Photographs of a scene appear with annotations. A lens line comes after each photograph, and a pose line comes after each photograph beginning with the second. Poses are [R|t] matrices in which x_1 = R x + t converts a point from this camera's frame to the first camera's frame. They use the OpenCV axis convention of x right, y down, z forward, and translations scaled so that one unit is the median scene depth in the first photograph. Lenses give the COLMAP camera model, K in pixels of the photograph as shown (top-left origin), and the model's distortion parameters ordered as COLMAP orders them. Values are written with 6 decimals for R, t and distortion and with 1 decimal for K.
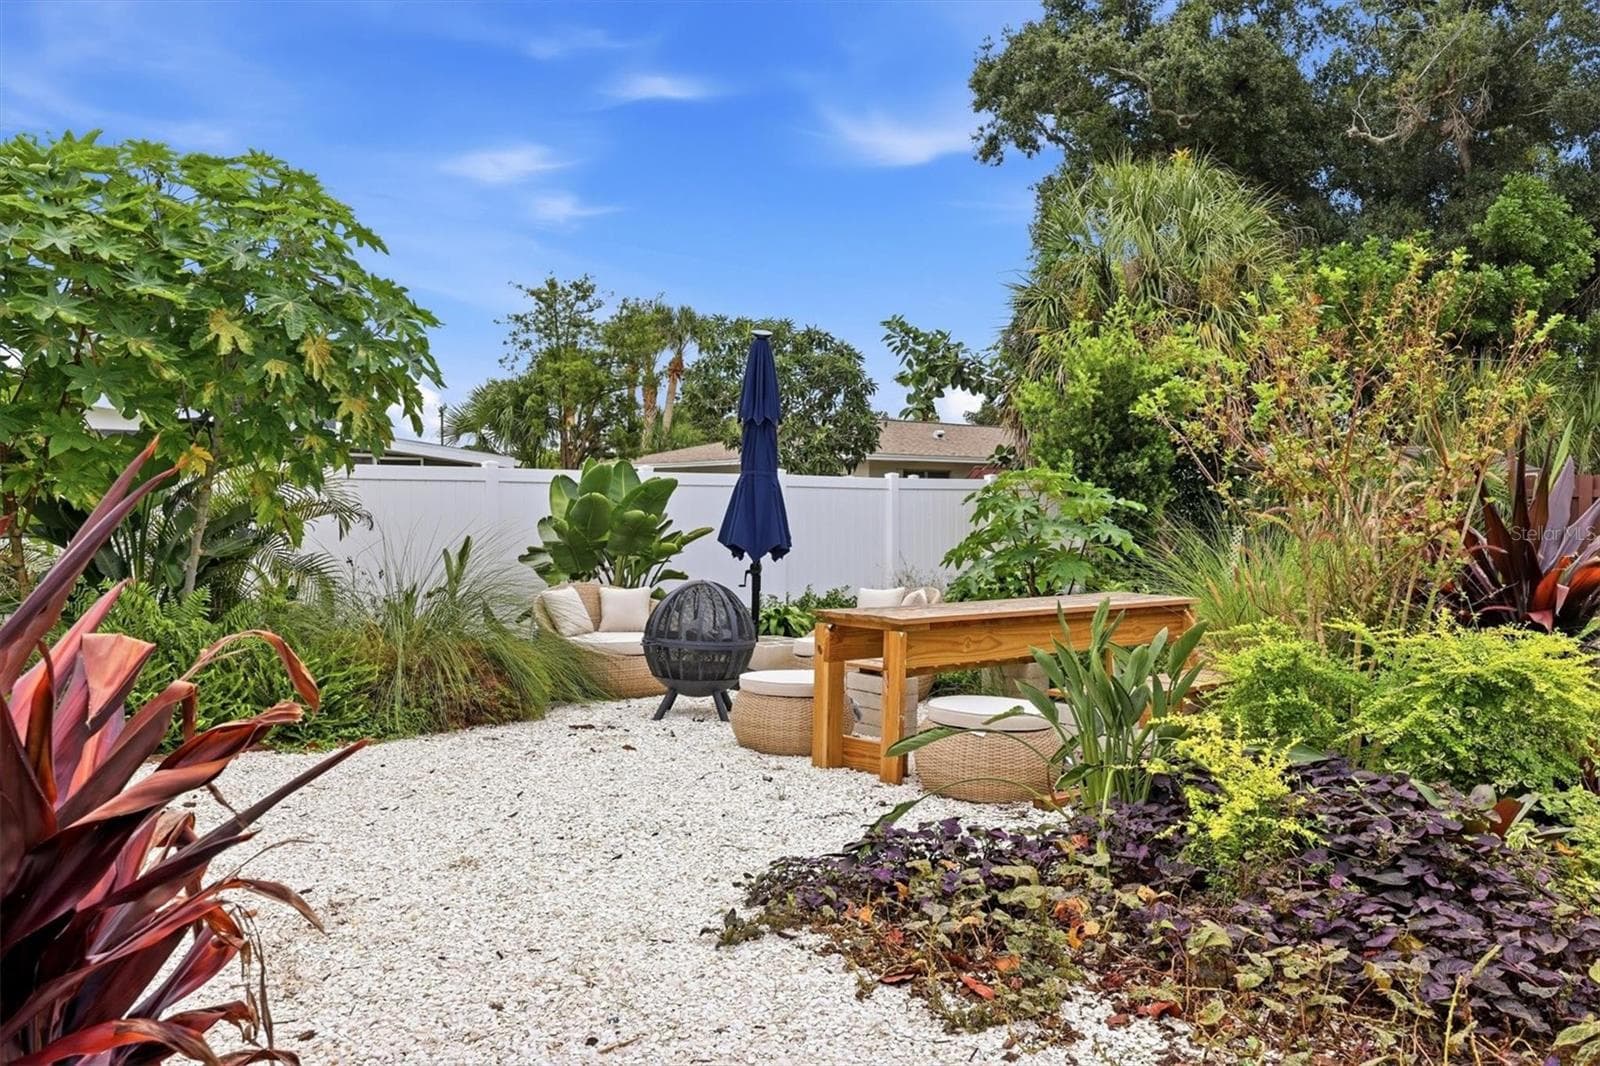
lens RADIAL K [[1364.9, 0, 797.7], [0, 1364.9, 529.0], [0, 0, 1]] dist [0.032368, -0.029565]
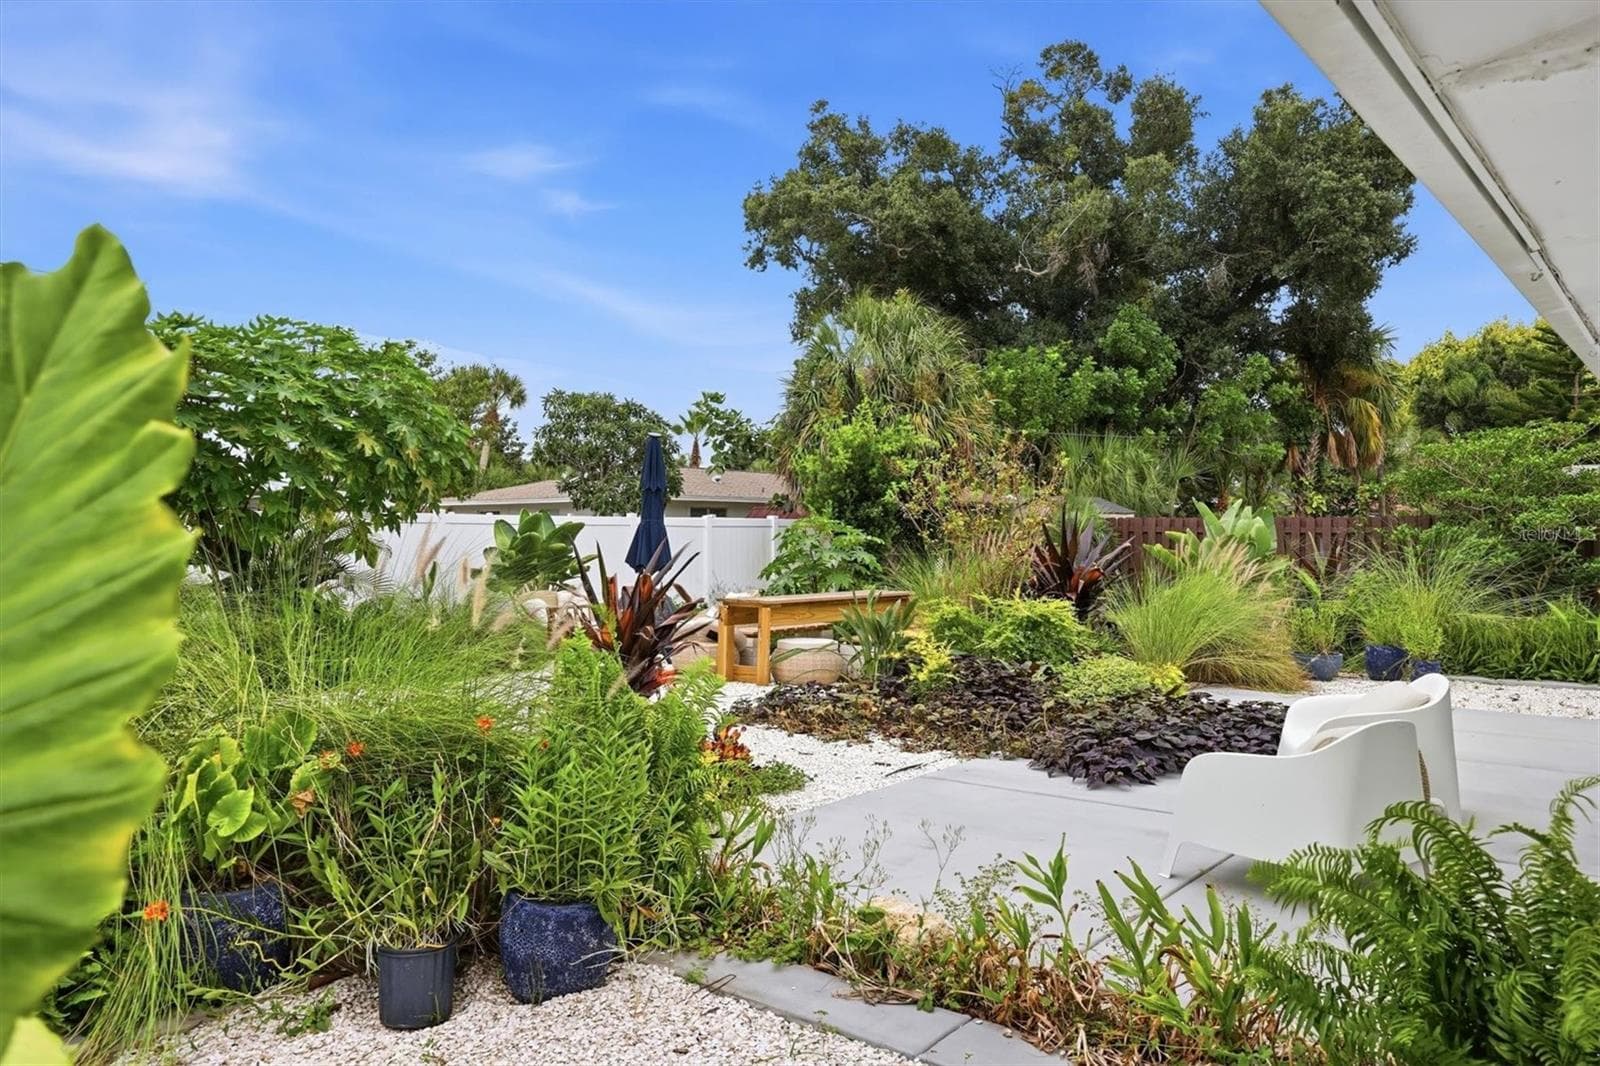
lens RADIAL K [[1364.9, 0, 799.5], [0, 1364.9, 534.8], [0, 0, 1]] dist [0.032368, -0.029565]
pose [[0.980129, -0.003123, 0.198338, -0.128624], [0.005841, 0.999897, -0.013125, -0.001641], [-0.198276, 0.014022, 0.980046, -0.444611]]
